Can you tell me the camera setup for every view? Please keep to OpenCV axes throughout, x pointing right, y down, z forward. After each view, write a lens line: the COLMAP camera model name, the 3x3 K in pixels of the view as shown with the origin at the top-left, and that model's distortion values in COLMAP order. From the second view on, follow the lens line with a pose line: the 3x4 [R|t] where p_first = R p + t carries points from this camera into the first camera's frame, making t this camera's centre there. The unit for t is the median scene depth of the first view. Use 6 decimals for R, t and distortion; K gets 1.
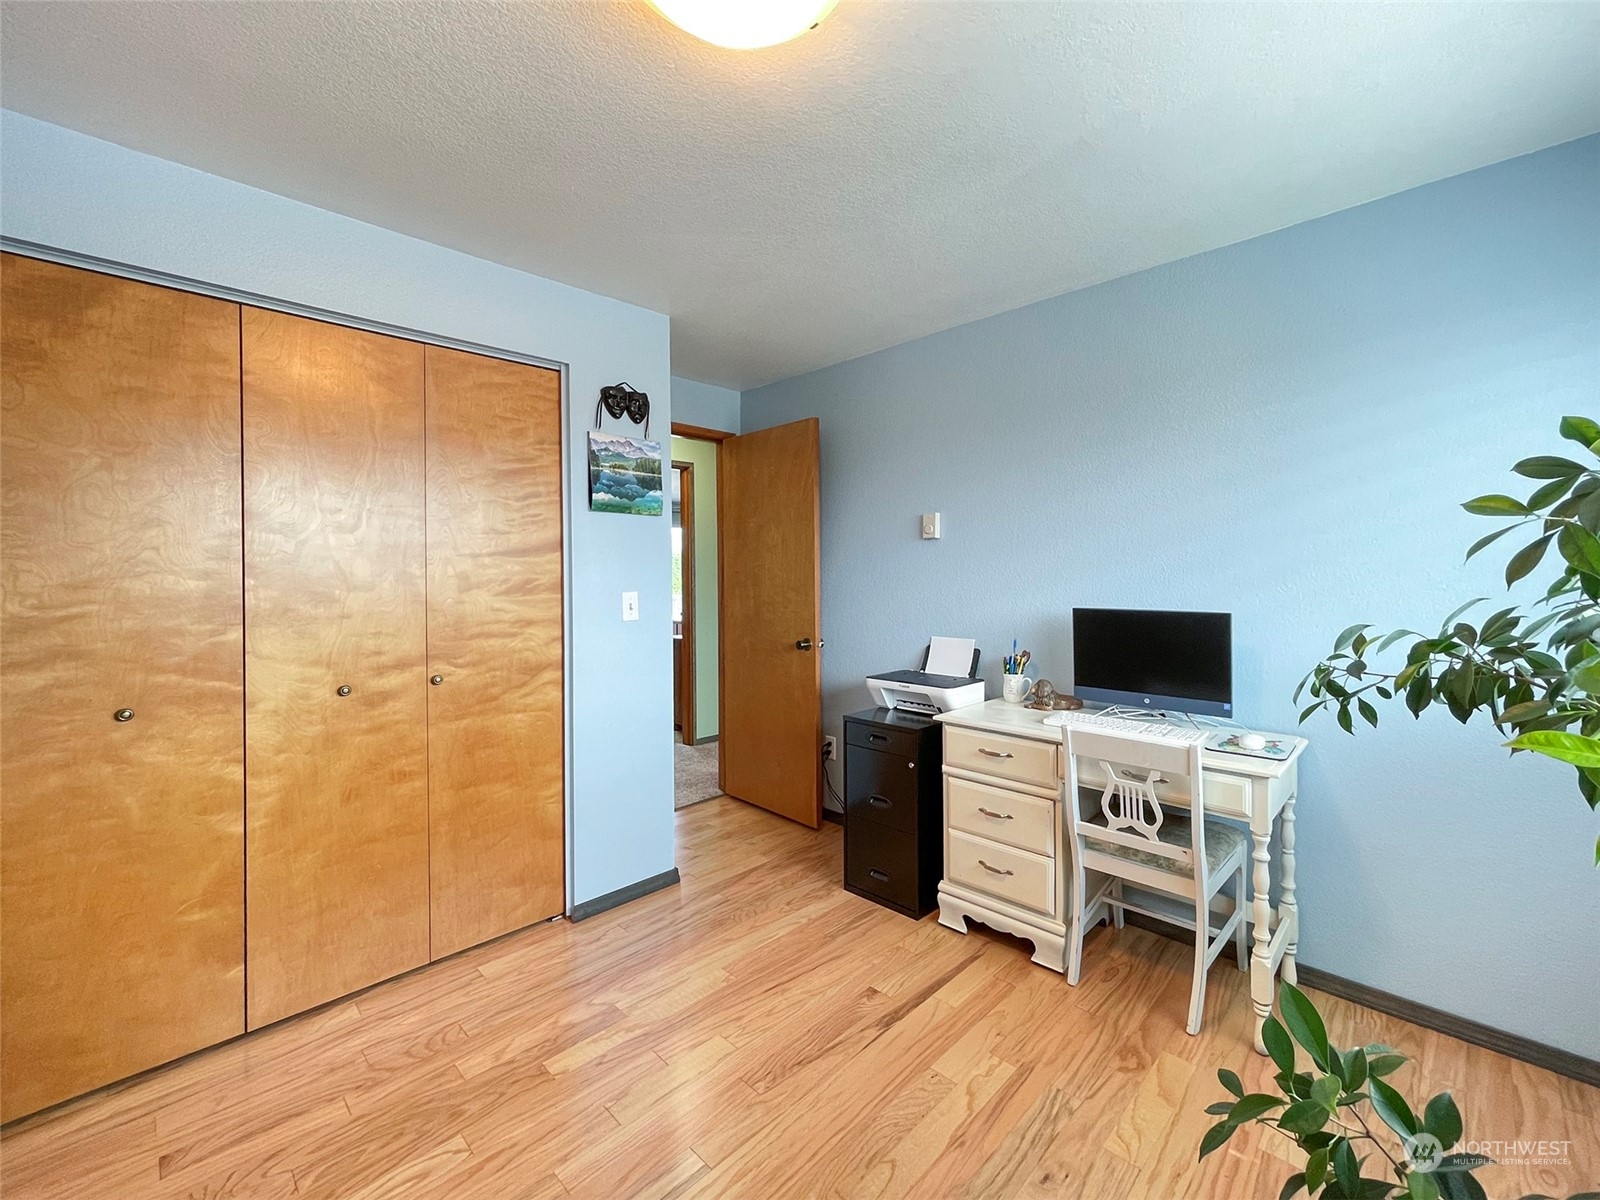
lens RADIAL K [[656.5, 0, 792.1], [0, 656.5, 592.1], [0, 0, 1]] dist [-0.001520, 0.000277]
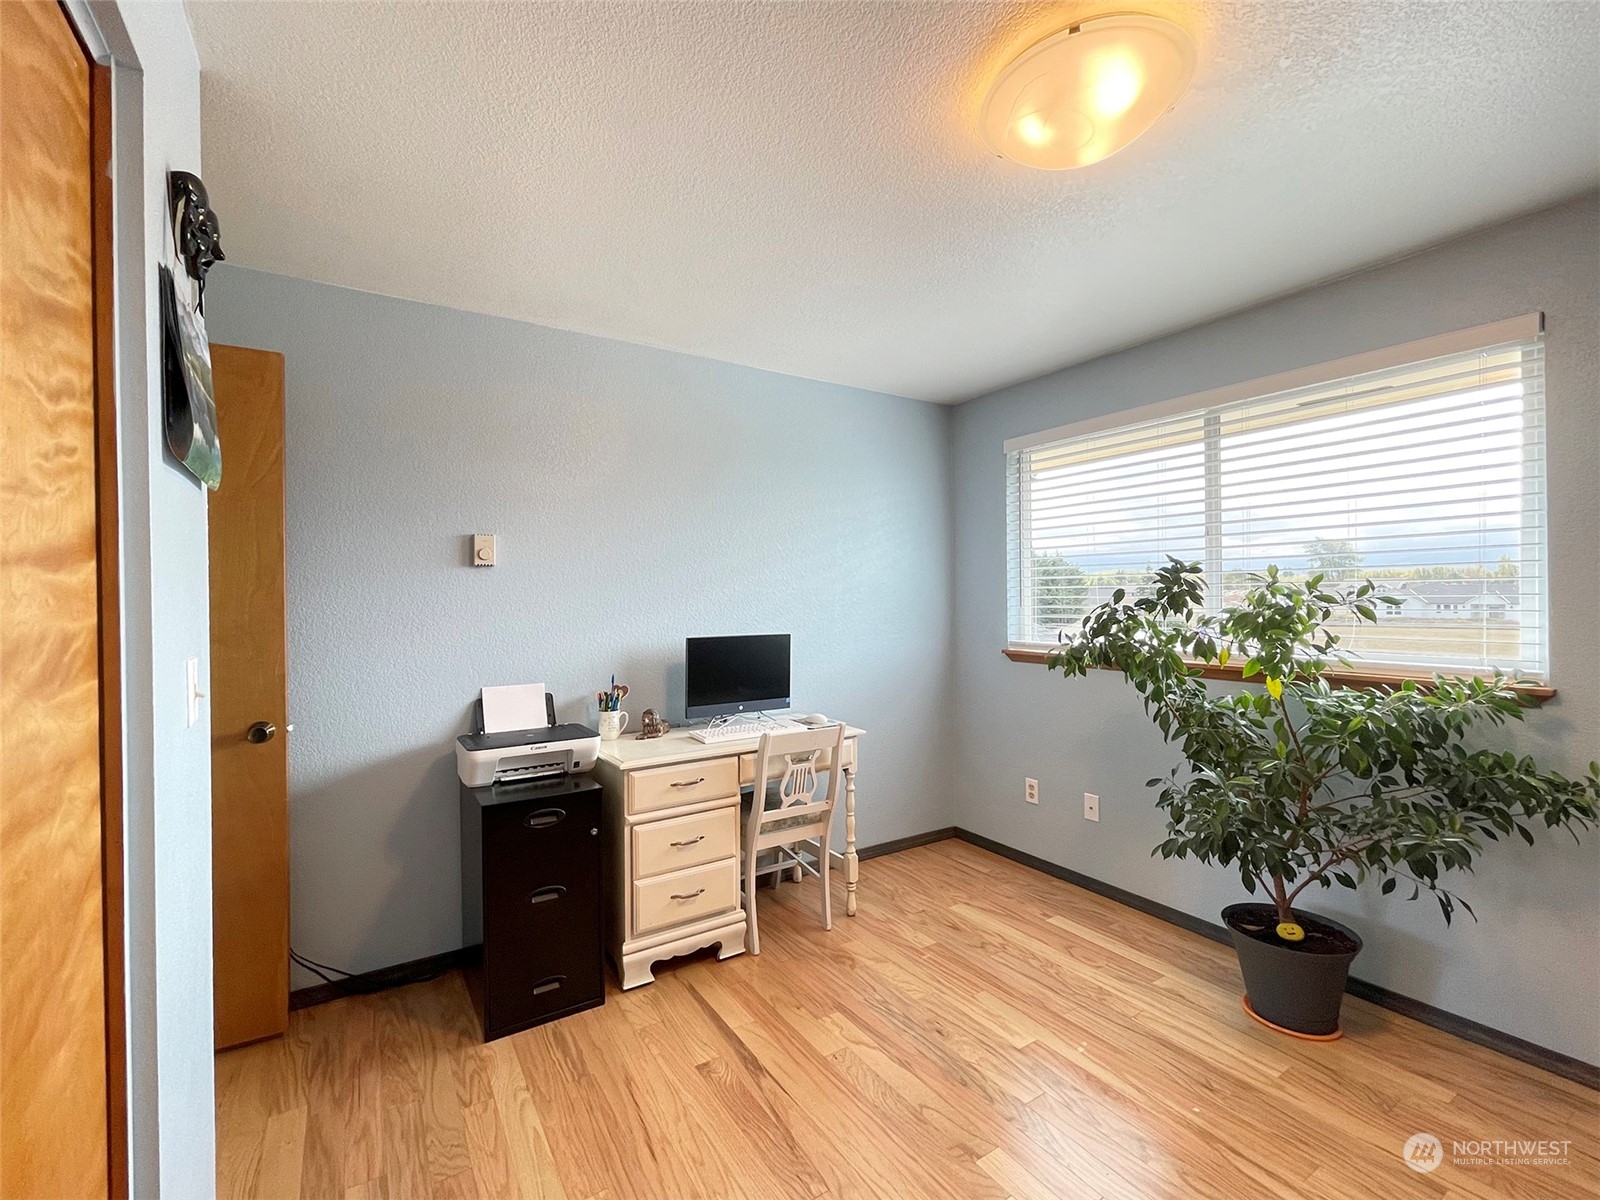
lens RADIAL K [[686.8, 0, 794.2], [0, 686.8, 605.8], [0, 0, 1]] dist [-0.000108, 0.000257]
pose [[0.240737, -0.012527, 0.970509, -0.702428], [0.031810, 0.999481, 0.005010, -0.032572], [-0.970069, 0.029666, 0.241011, 0.572685]]
